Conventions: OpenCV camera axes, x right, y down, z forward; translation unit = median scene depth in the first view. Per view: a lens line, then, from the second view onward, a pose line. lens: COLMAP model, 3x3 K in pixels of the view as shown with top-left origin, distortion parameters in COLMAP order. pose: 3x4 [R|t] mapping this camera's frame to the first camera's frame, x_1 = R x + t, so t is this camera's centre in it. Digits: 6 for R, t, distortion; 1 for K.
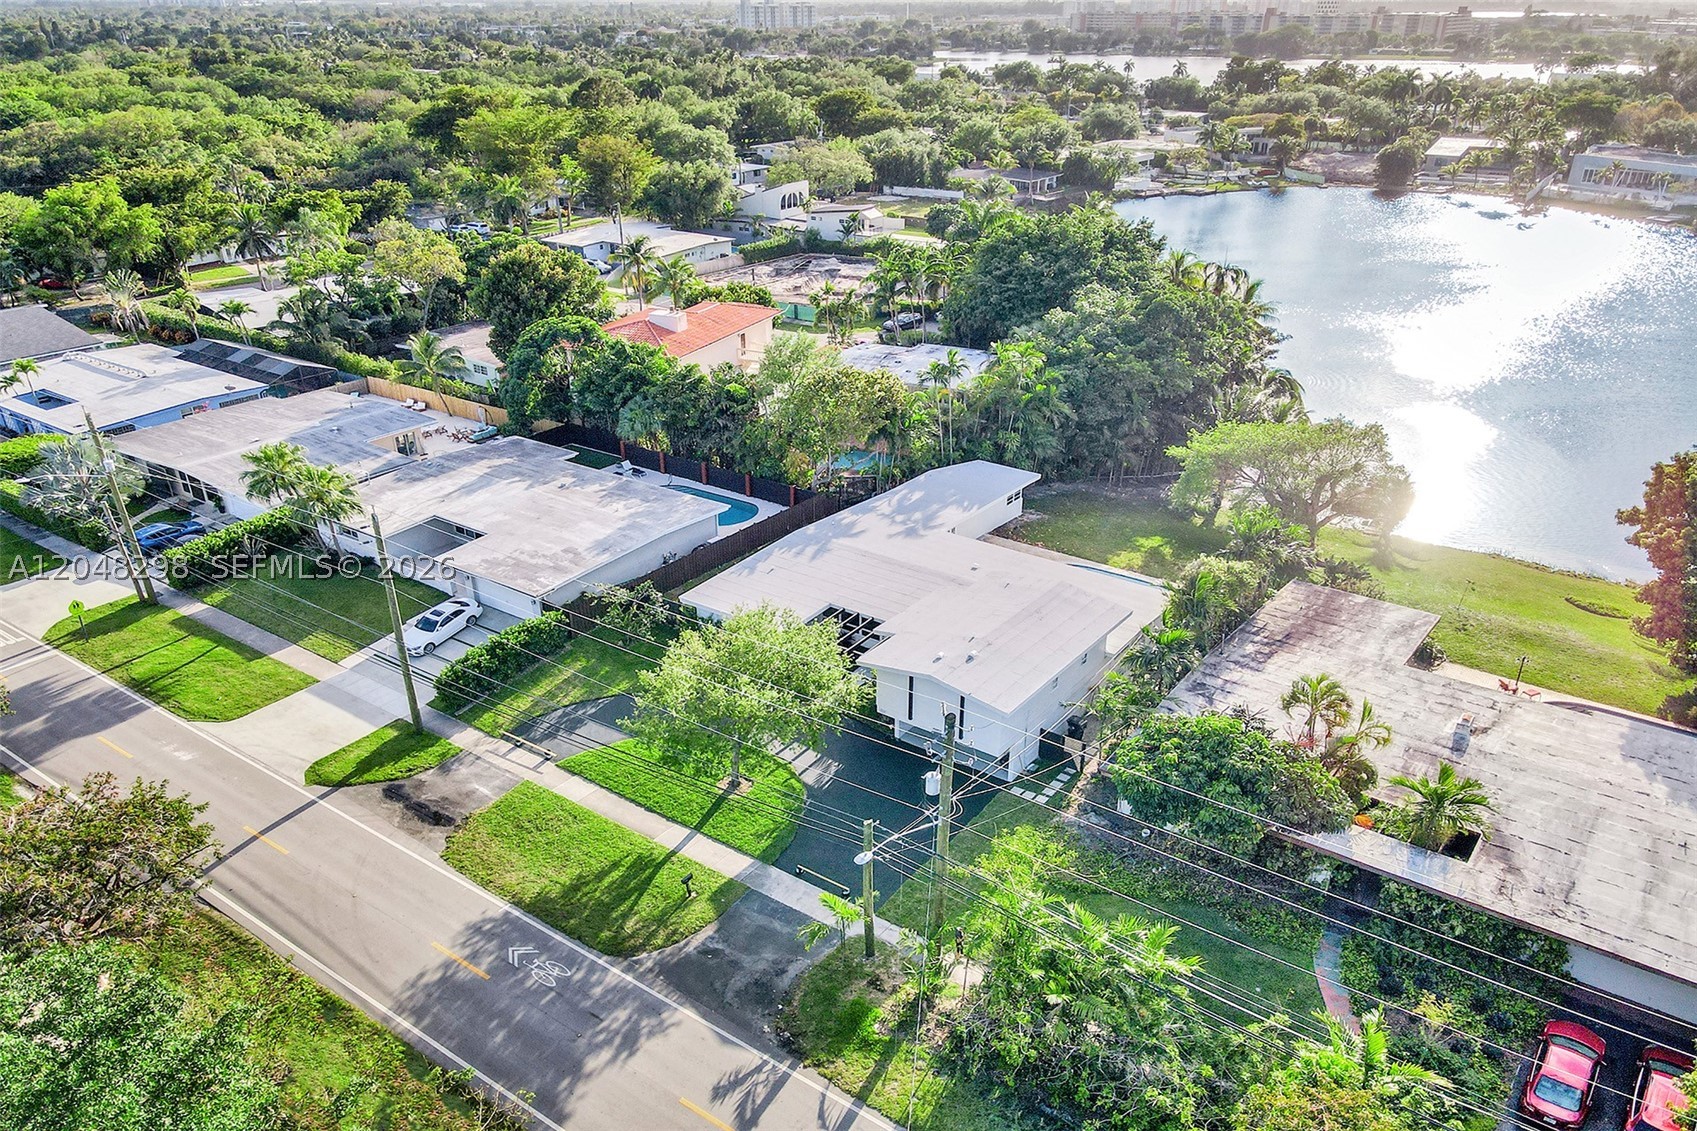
lens RADIAL K [[1220.9, 0, 848.5], [0, 1220.9, 565.5], [0, 0, 1]] dist [0.009527, 0.008423]
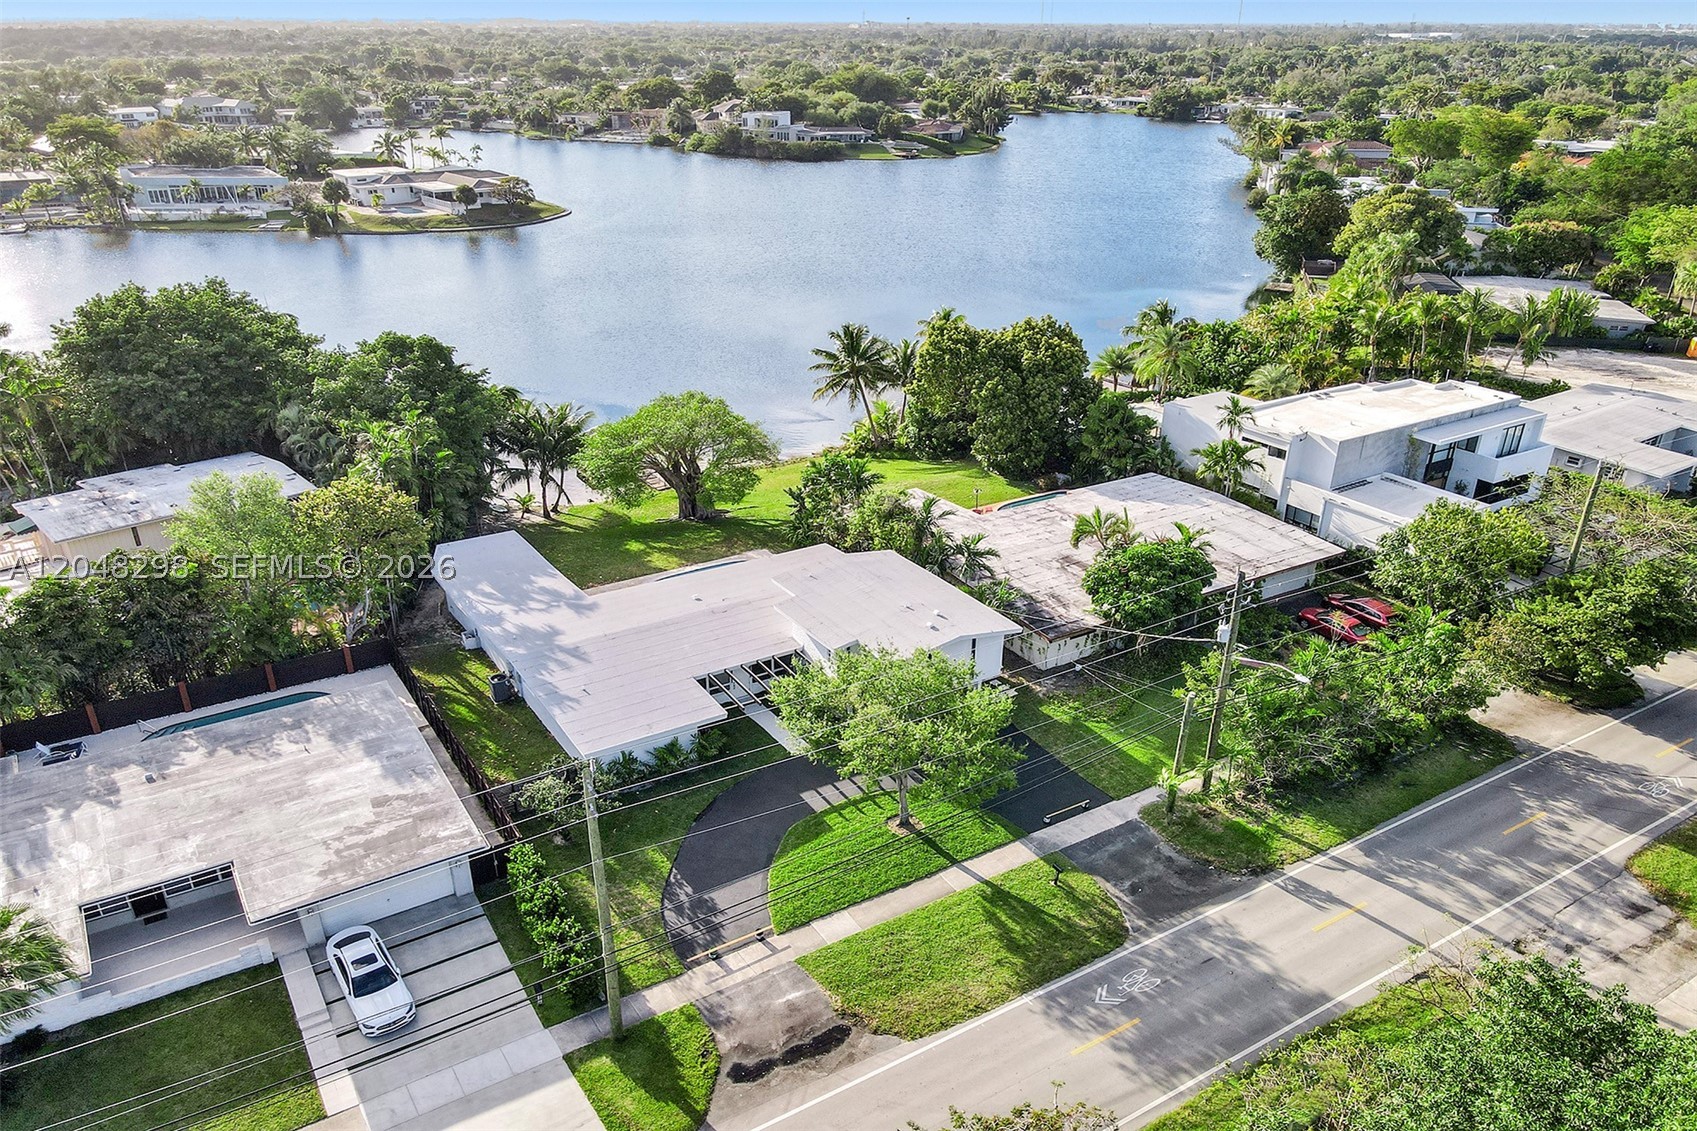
lens RADIAL K [[1249.1, 0, 806.8], [0, 1249.1, 565.9], [0, 0, 1]] dist [0.005704, 0.004627]
pose [[0.407050, -0.364267, 0.837628, -0.871558], [0.383493, 0.900452, 0.205228, -0.242927], [-0.829001, 0.237687, 0.506223, 0.473469]]
